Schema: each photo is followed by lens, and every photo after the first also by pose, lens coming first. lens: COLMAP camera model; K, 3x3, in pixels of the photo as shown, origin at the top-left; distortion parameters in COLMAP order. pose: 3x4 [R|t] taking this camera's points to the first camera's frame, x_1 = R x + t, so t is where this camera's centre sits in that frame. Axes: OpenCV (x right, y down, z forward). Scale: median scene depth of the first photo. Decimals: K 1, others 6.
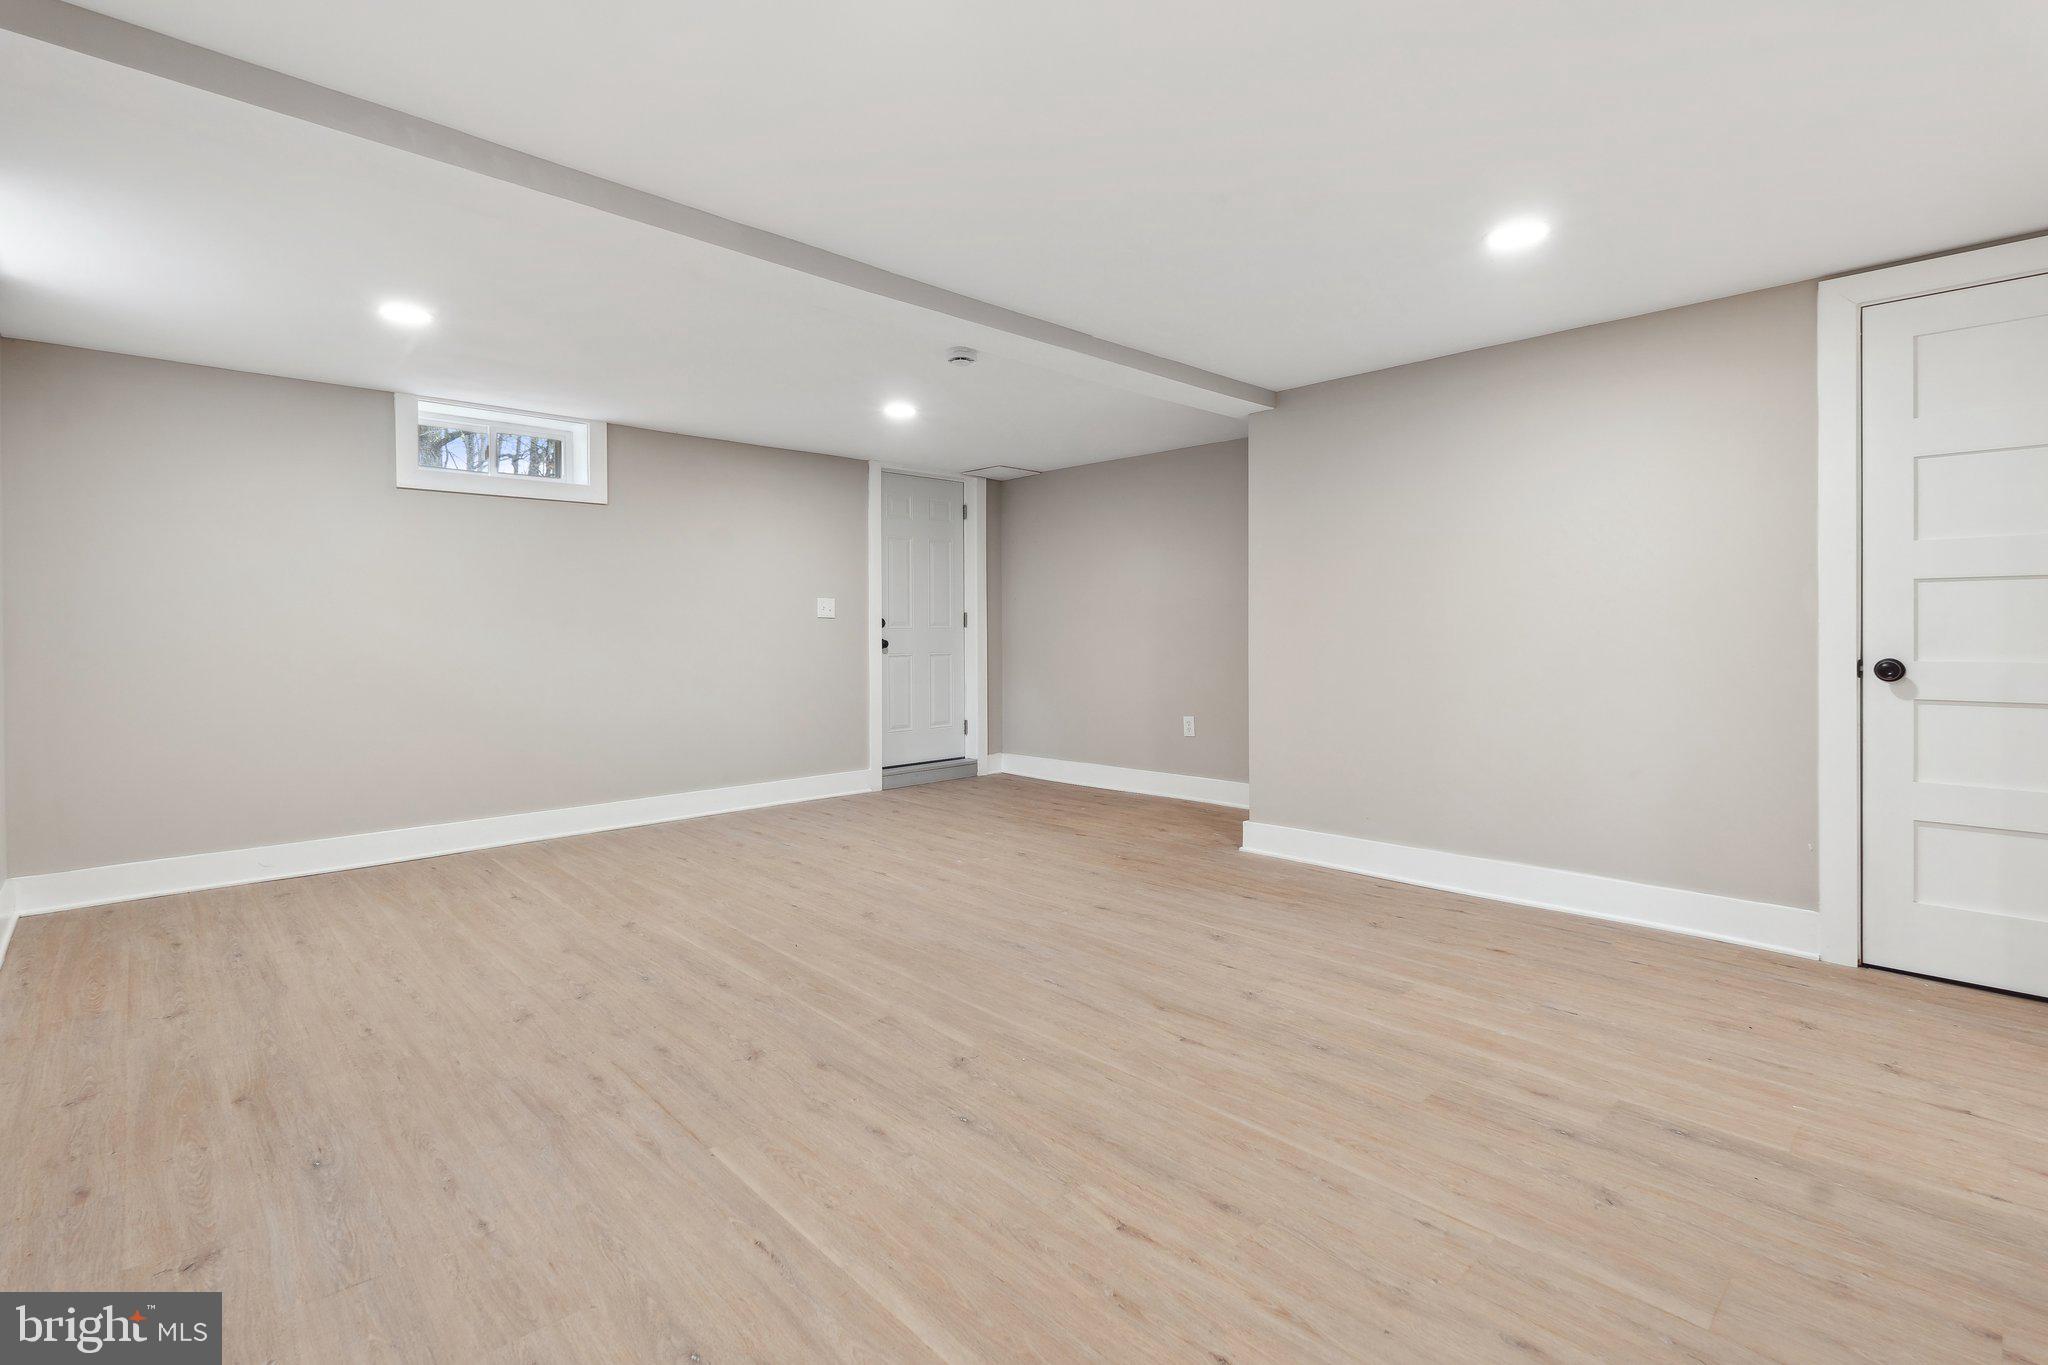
lens RADIAL K [[928.8, 0, 1015.9], [0, 928.8, 640.8], [0, 0, 1]] dist [-0.001095, -0.000181]
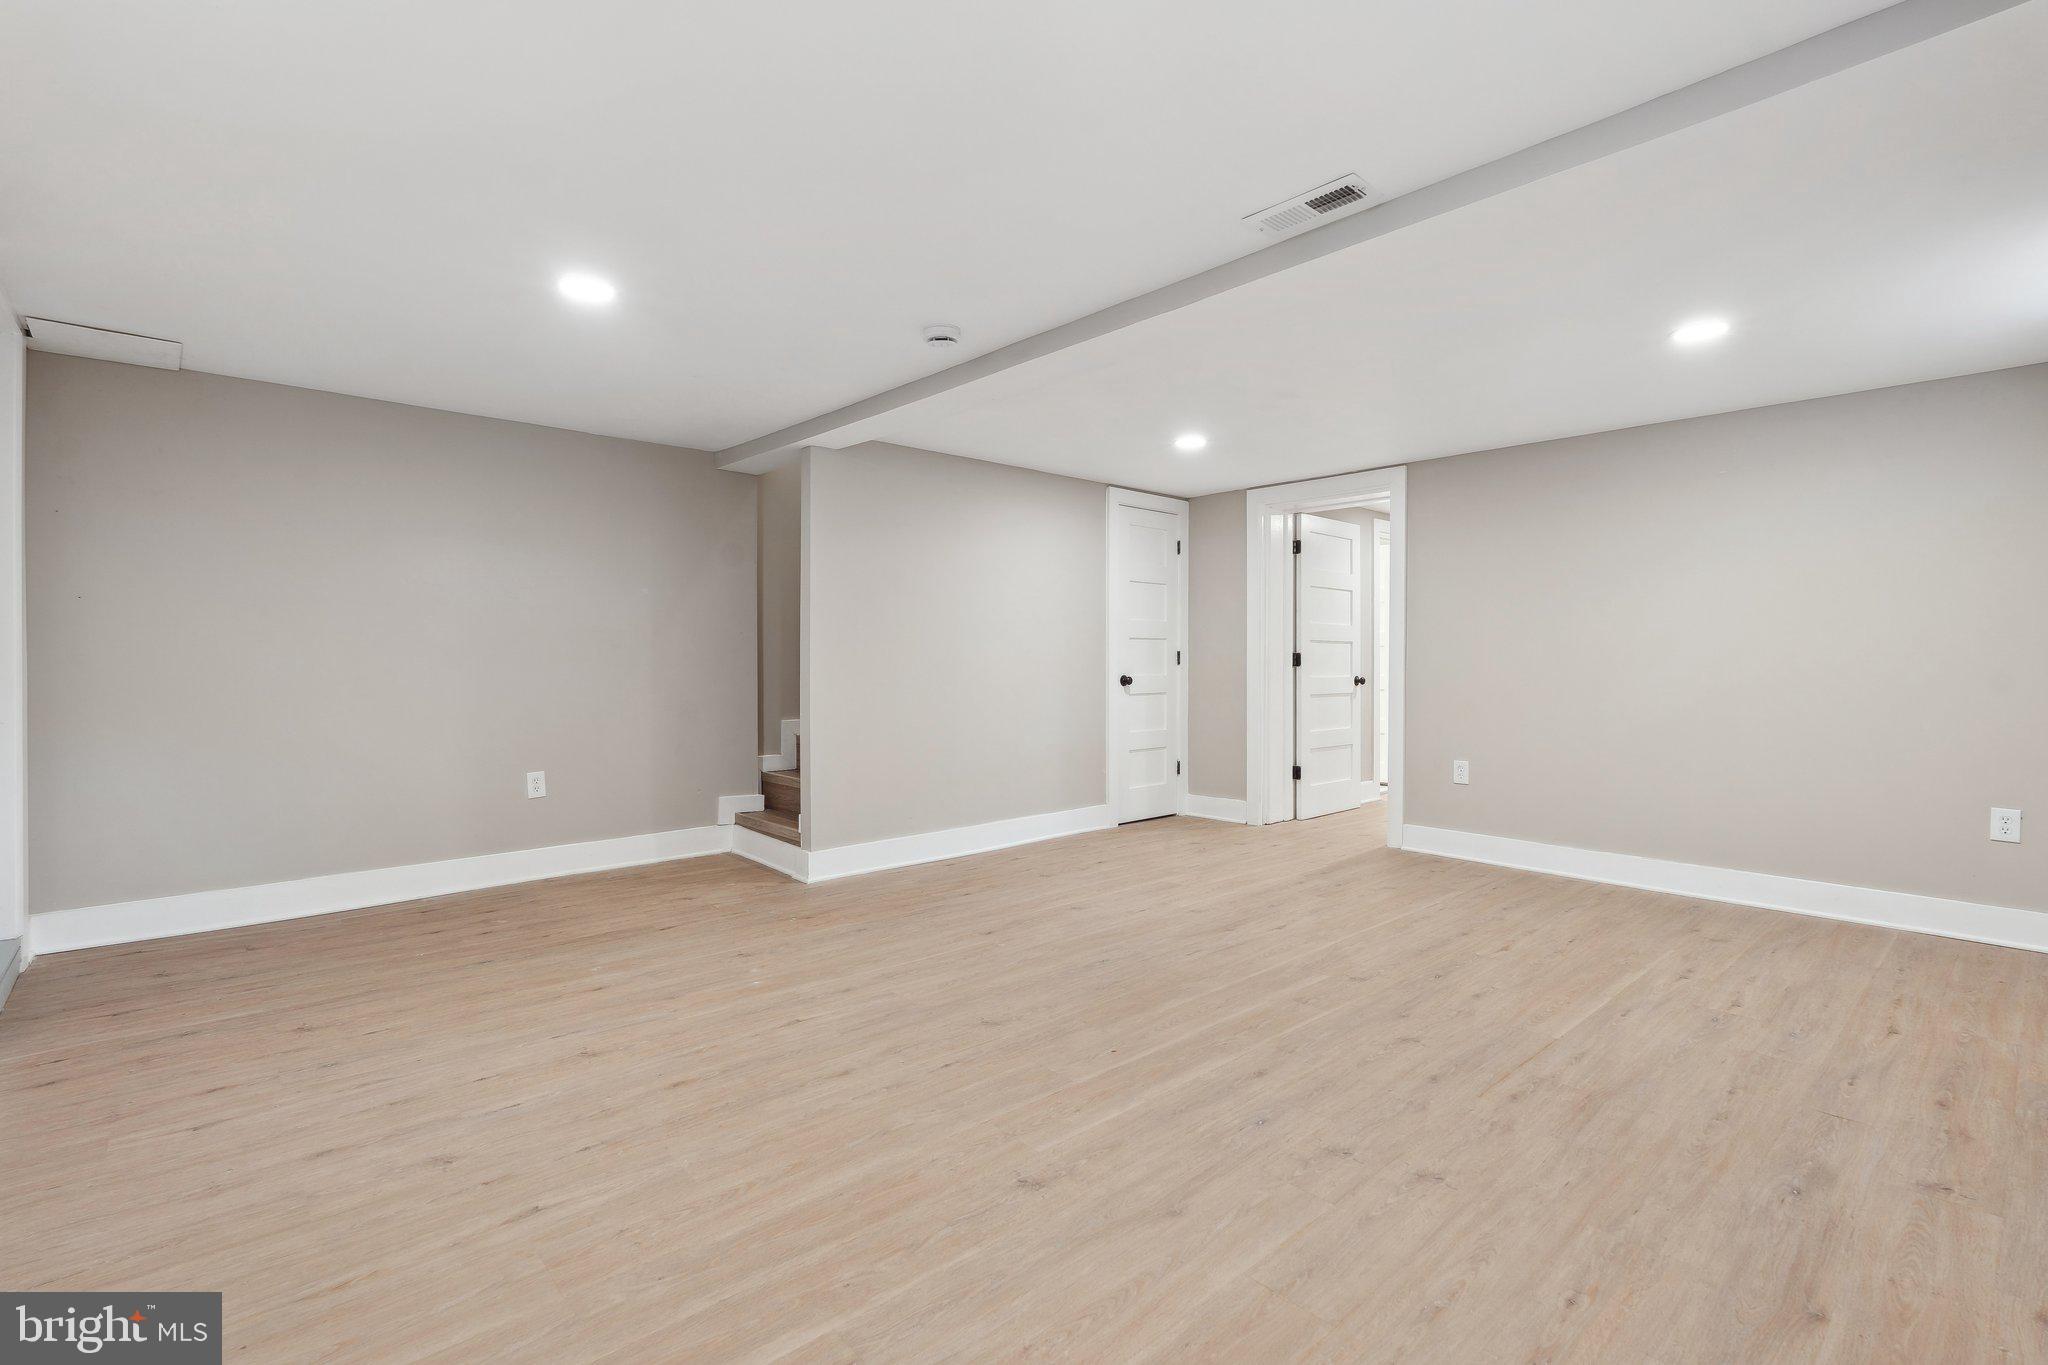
lens RADIAL K [[928.8, 0, 1011.7], [0, 928.8, 684.9], [0, 0, 1]] dist [-0.001095, -0.000181]
pose [[0.035302, -0.024152, 0.999085, -1.480559], [0.008709, 0.999677, 0.023859, -0.013797], [-0.999339, 0.007858, 0.035501, 1.509814]]
